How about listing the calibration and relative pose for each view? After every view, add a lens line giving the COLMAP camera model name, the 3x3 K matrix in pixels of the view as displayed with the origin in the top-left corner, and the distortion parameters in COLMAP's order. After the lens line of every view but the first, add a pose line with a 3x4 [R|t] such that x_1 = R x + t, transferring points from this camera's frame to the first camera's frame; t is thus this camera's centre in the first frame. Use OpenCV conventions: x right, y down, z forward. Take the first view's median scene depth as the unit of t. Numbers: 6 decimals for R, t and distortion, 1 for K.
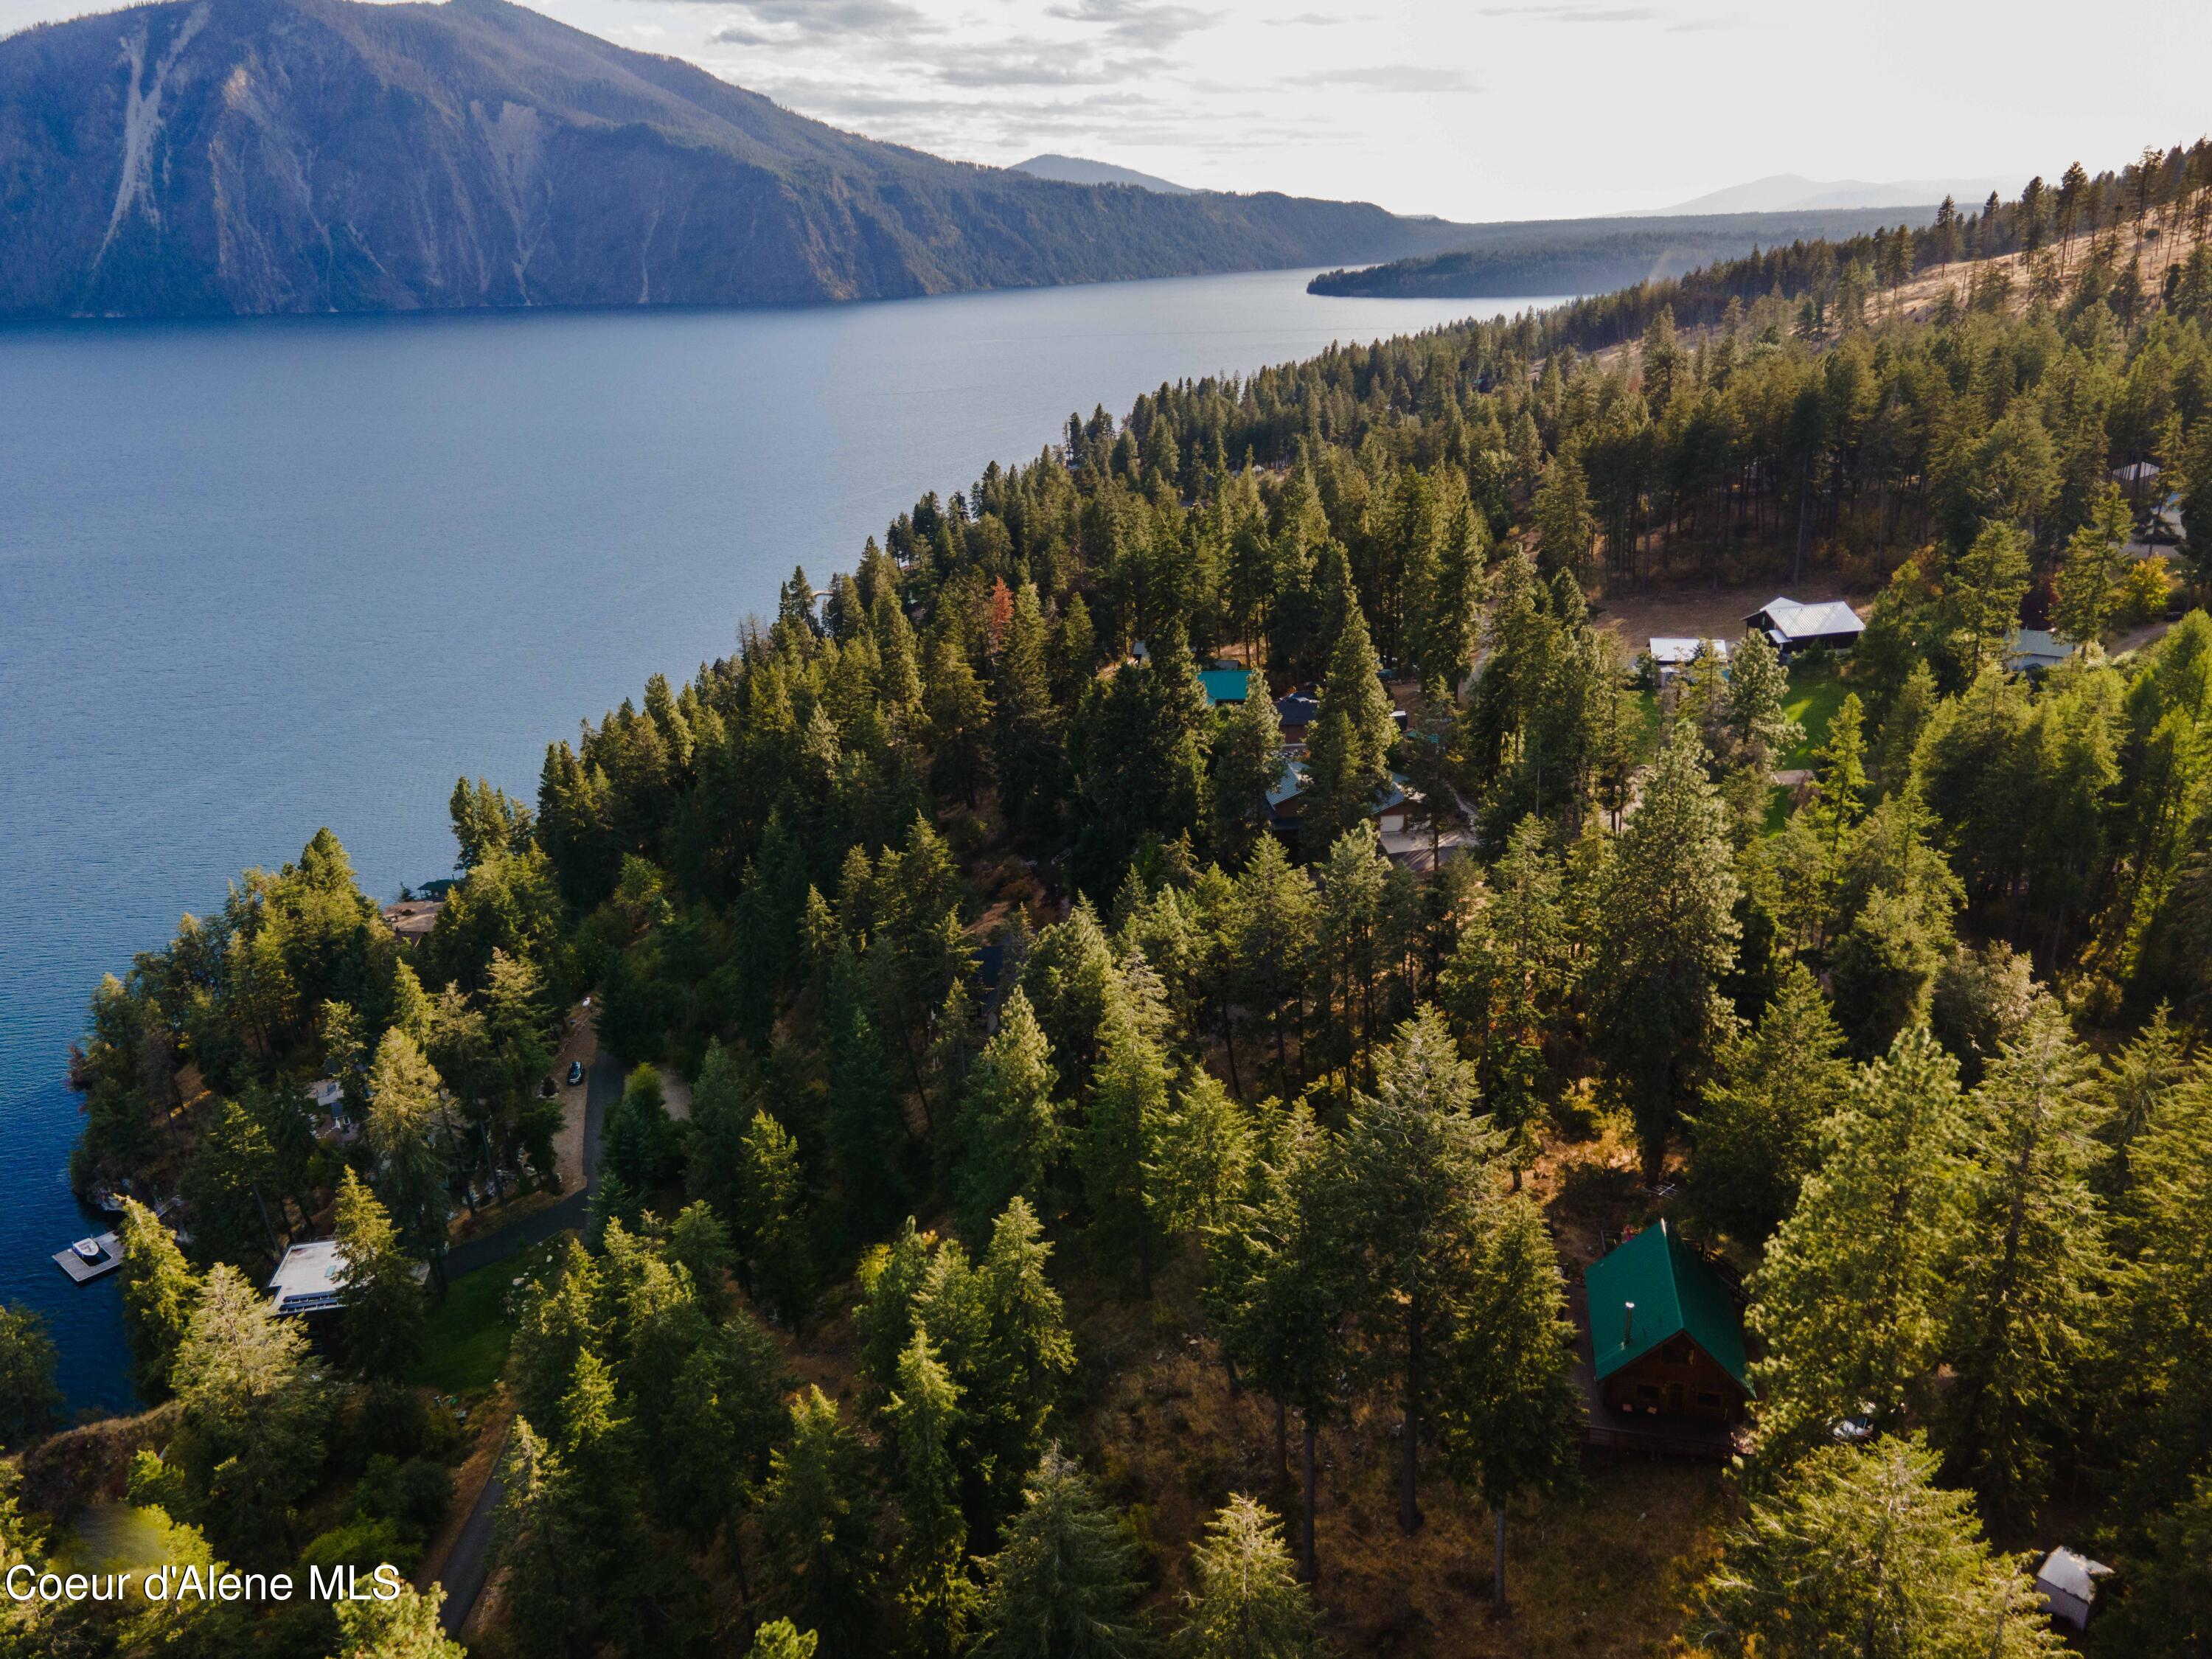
lens RADIAL K [[1627.5, 0, 1100.7], [0, 1627.5, 827.9], [0, 0, 1]] dist [0.032018, 0.035465]
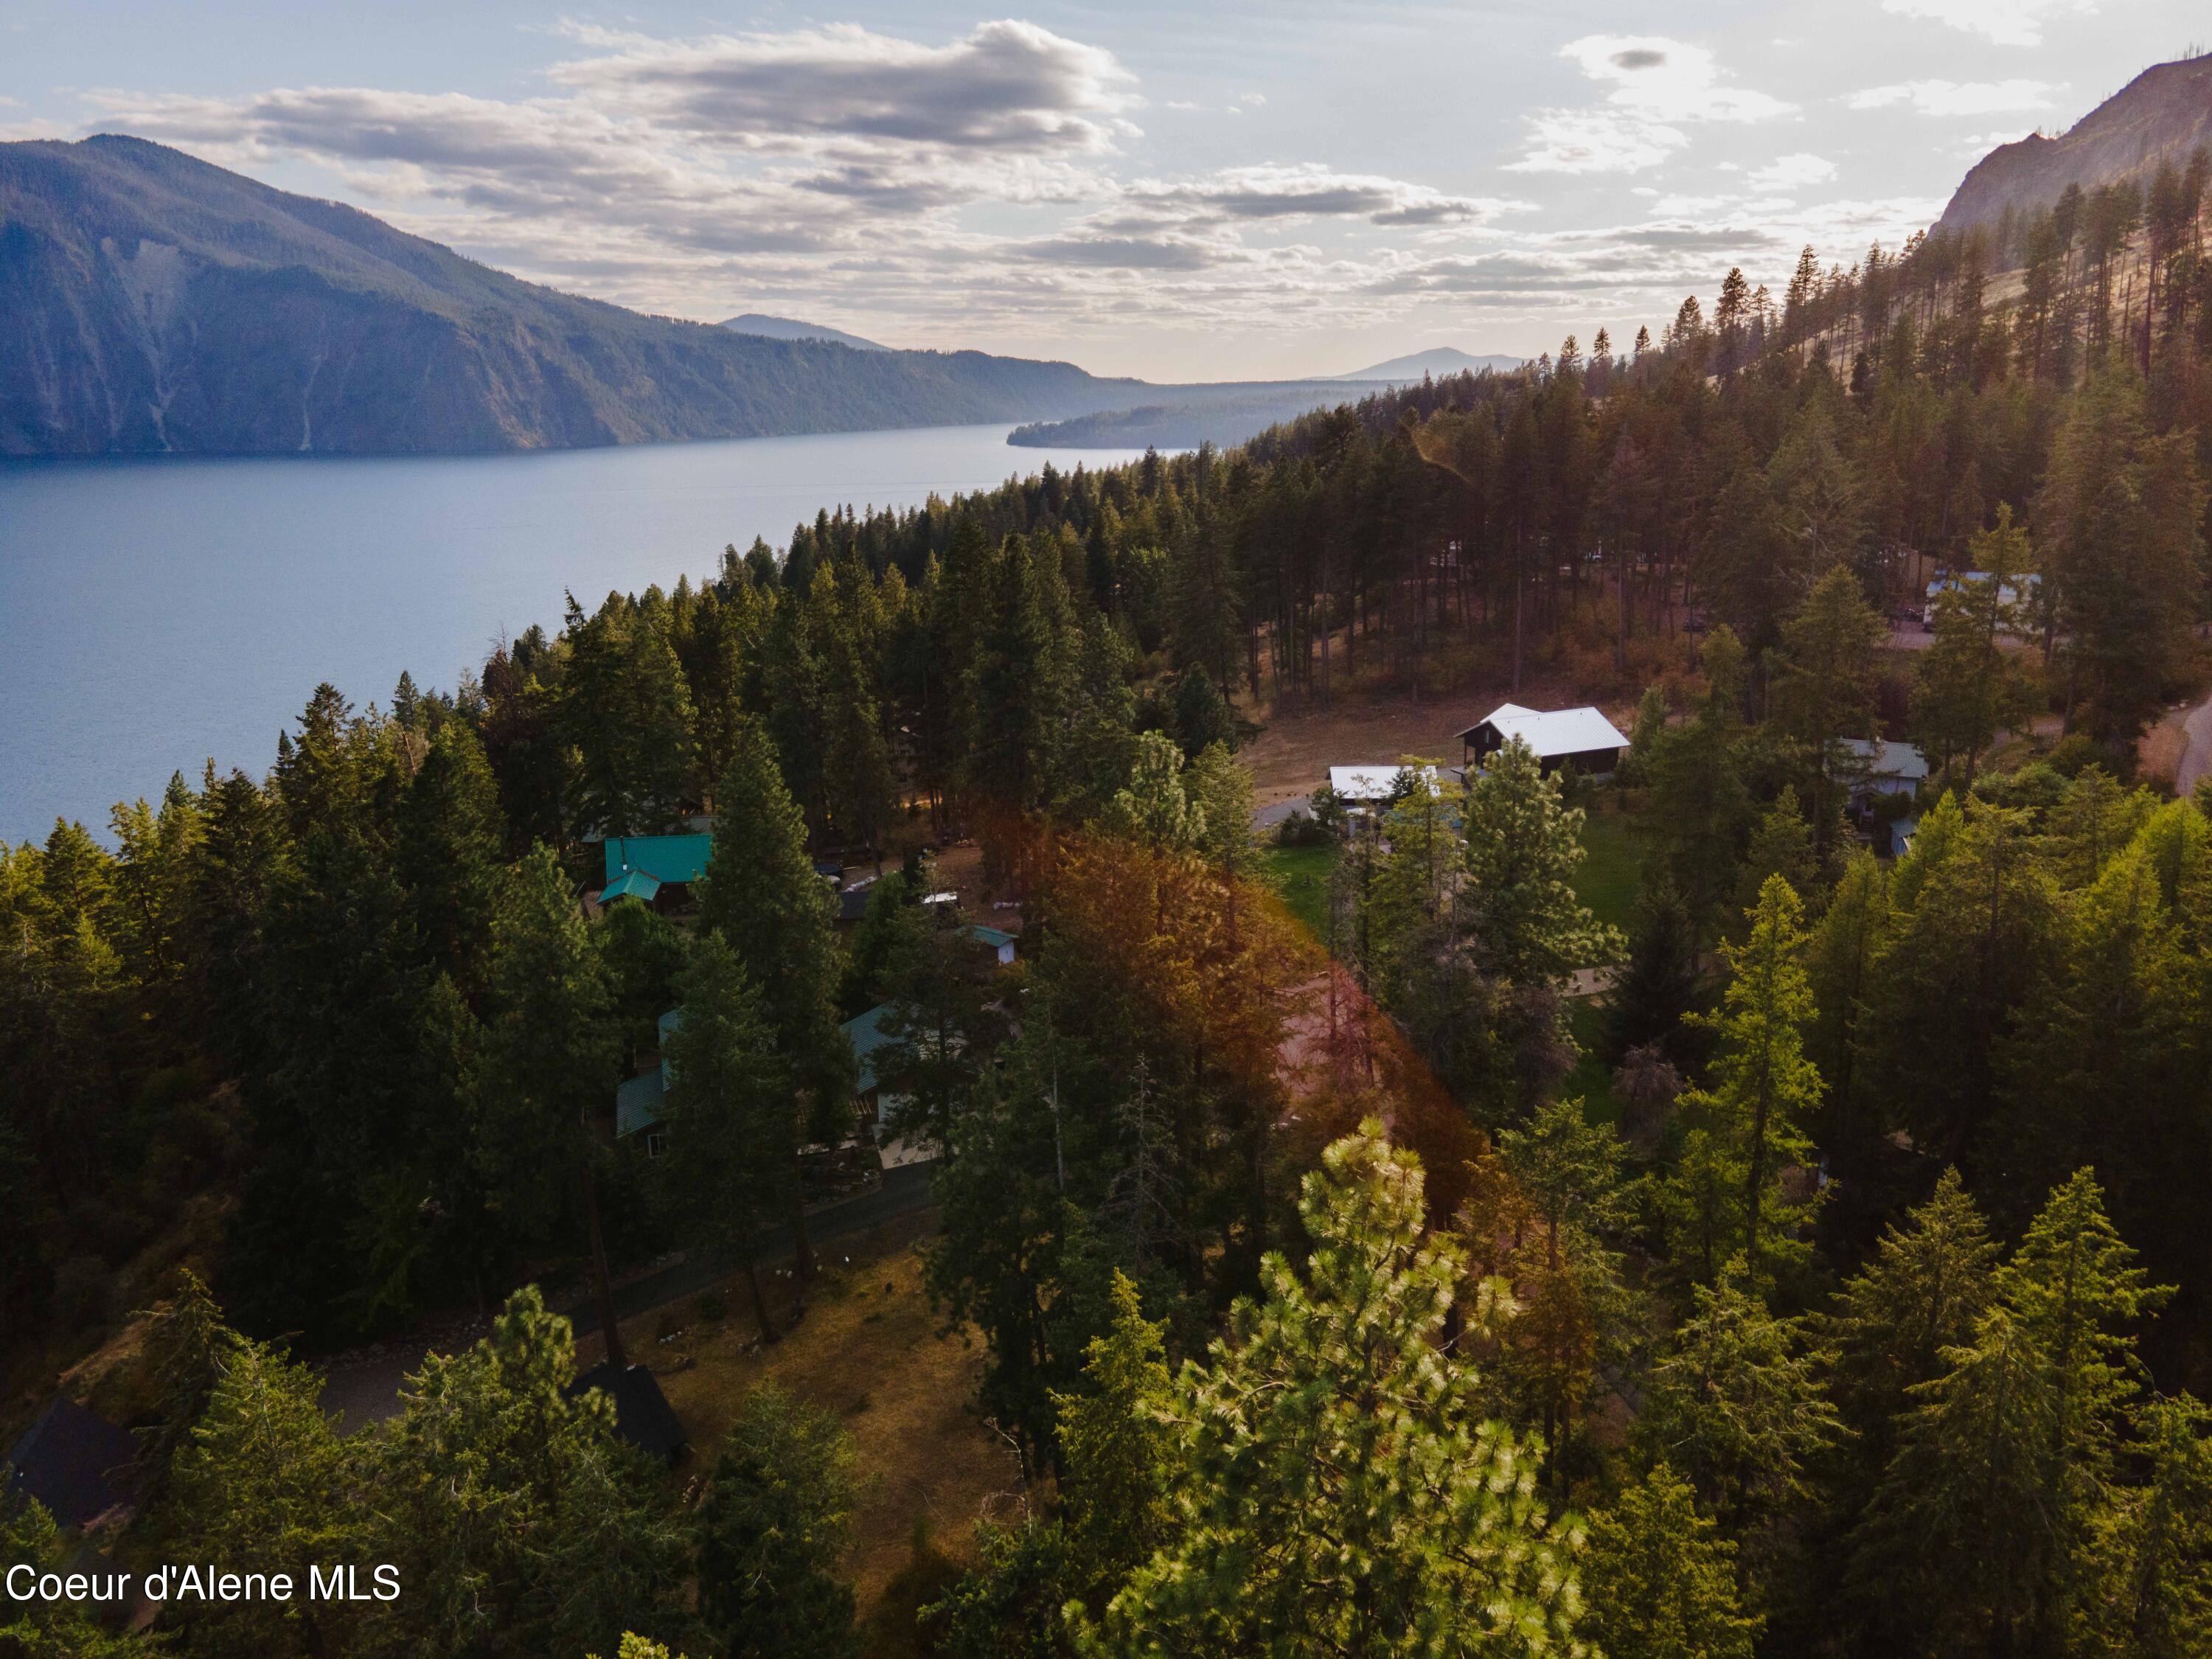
lens RADIAL K [[1631.1, 0, 1041.1], [0, 1631.1, 873.7], [0, 0, 1]] dist [0.069689, -0.040299]
pose [[0.990449, -0.037786, 0.132598, 0.210060], [0.045829, 0.997256, -0.058136, -0.062572], [-0.130038, 0.063658, 0.989463, 0.580395]]
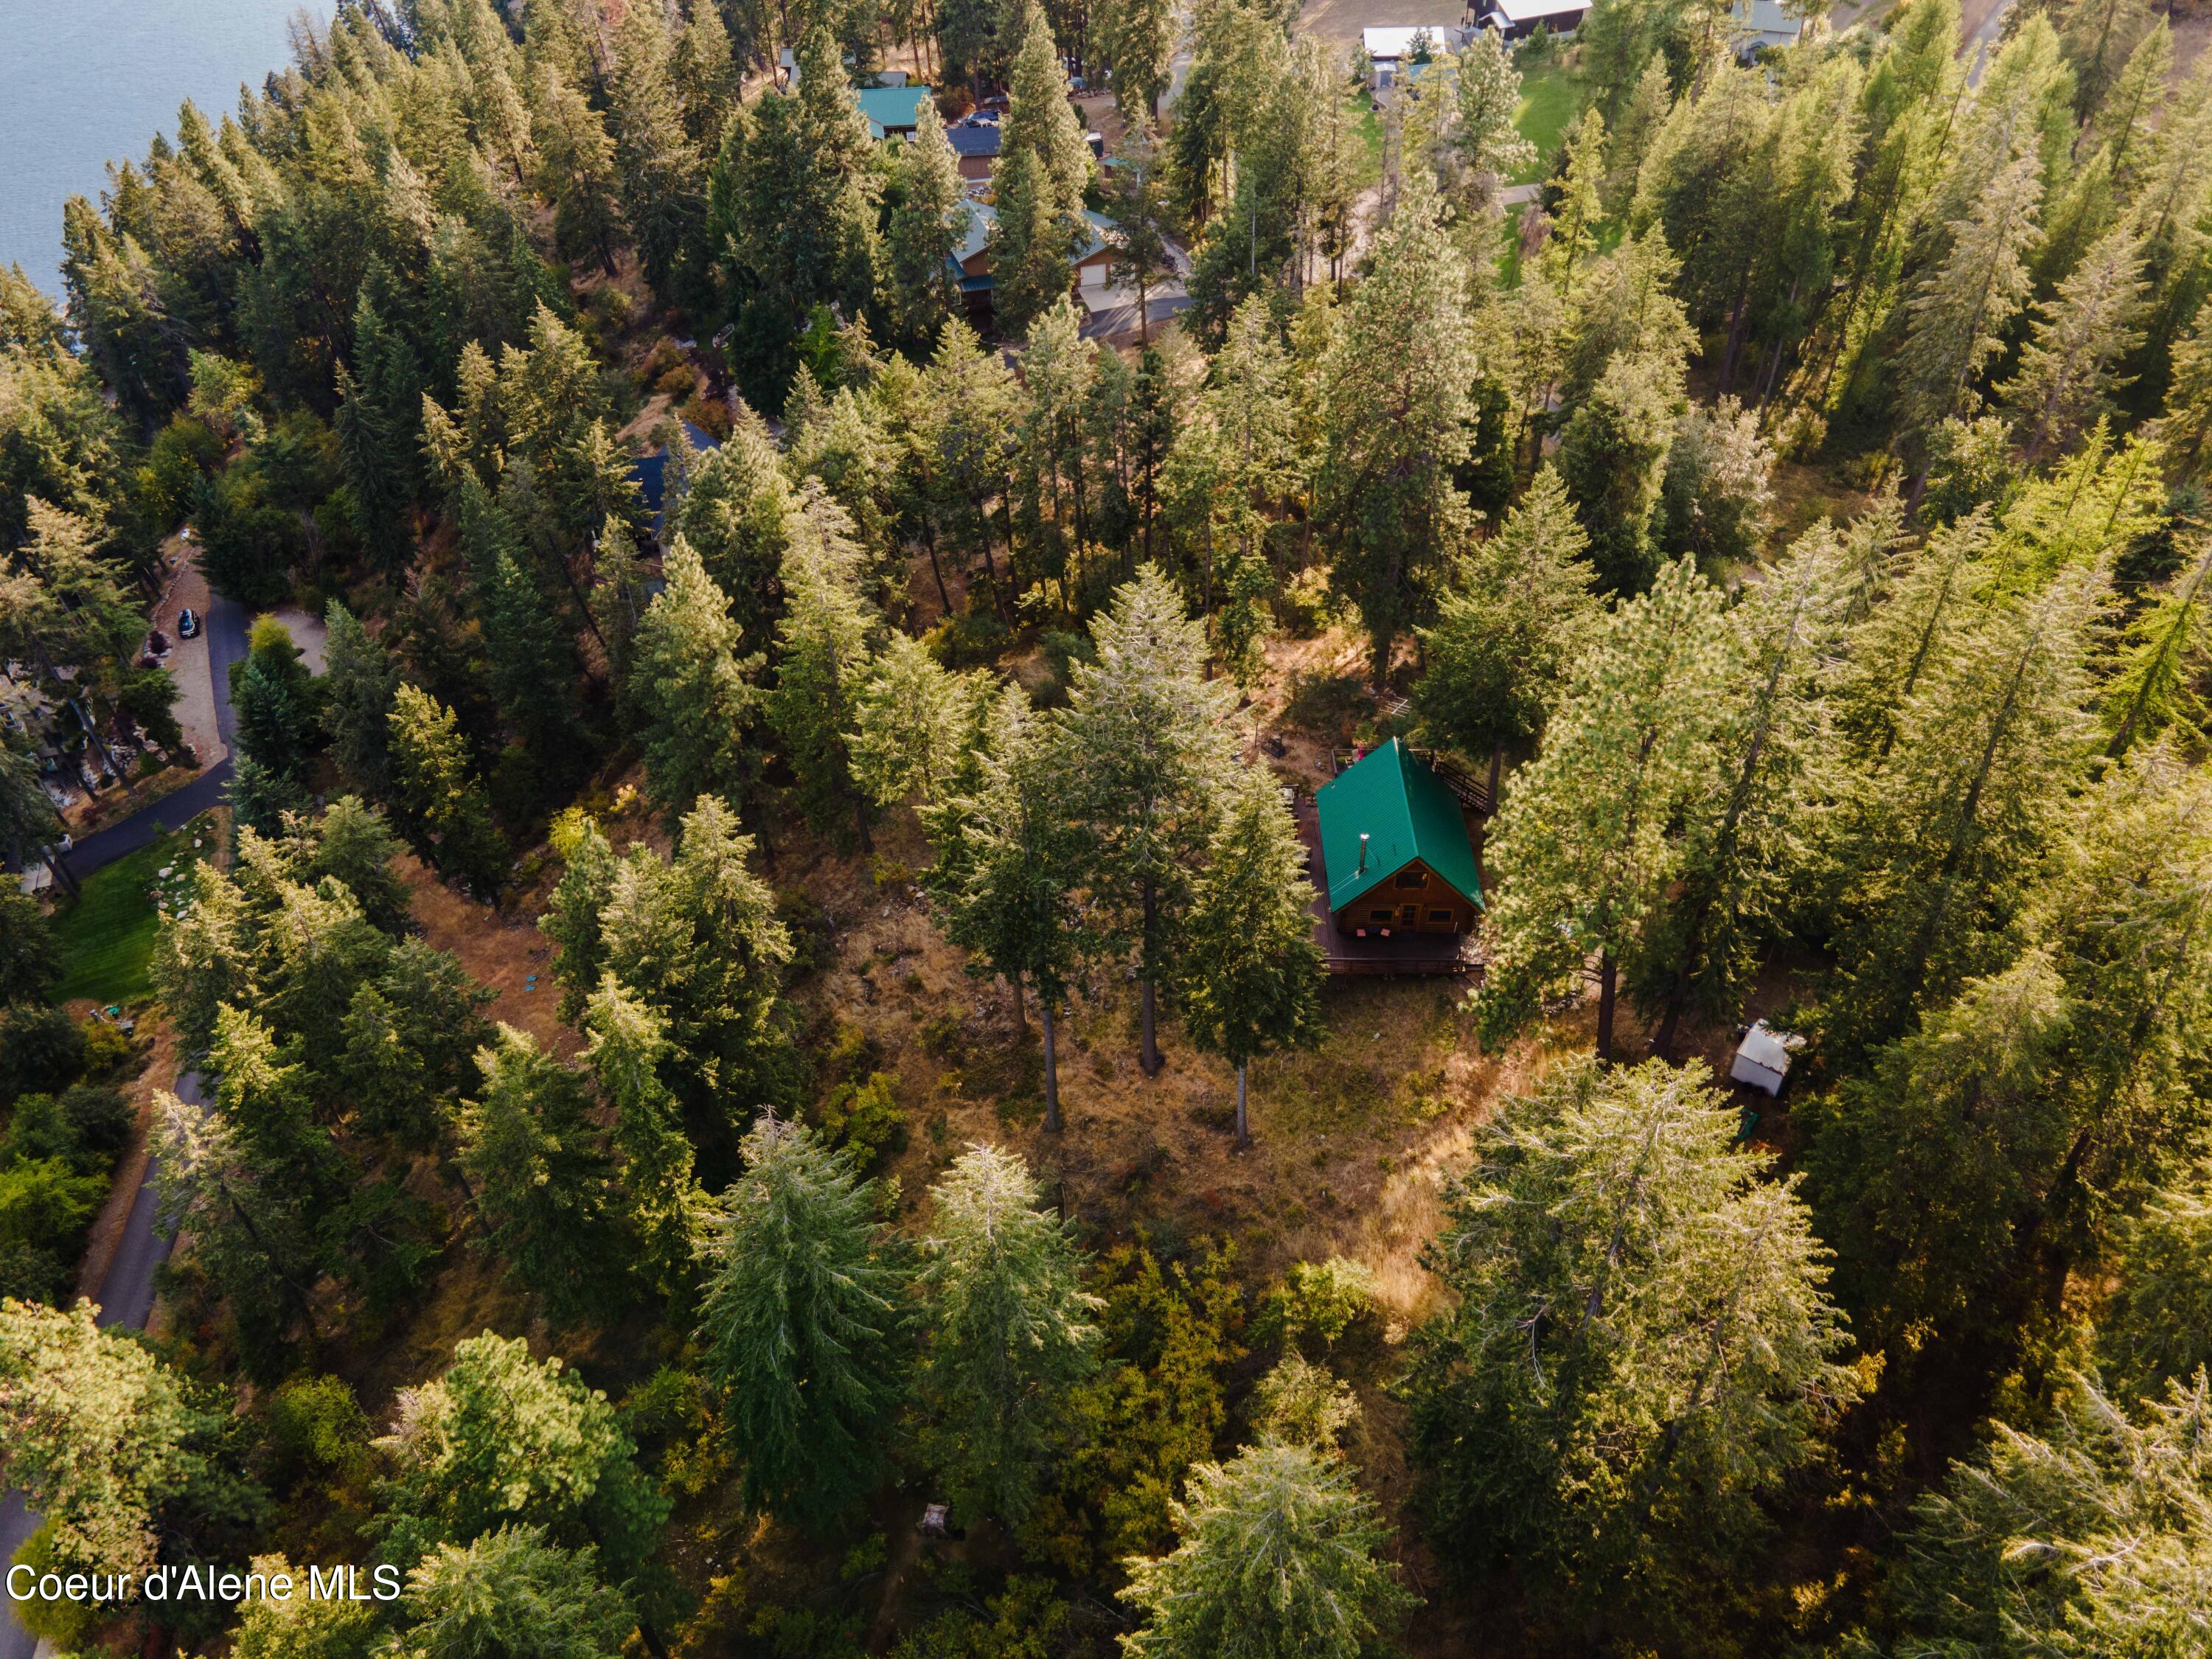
lens RADIAL K [[1627.5, 0, 1100.7], [0, 1627.5, 827.9], [0, 0, 1]] dist [0.032018, 0.035465]
pose [[0.981774, -0.112031, 0.153522, 0.015096], [0.054116, 0.939137, 0.339254, -0.031096], [-0.182185, -0.324763, 0.928083, 0.090826]]
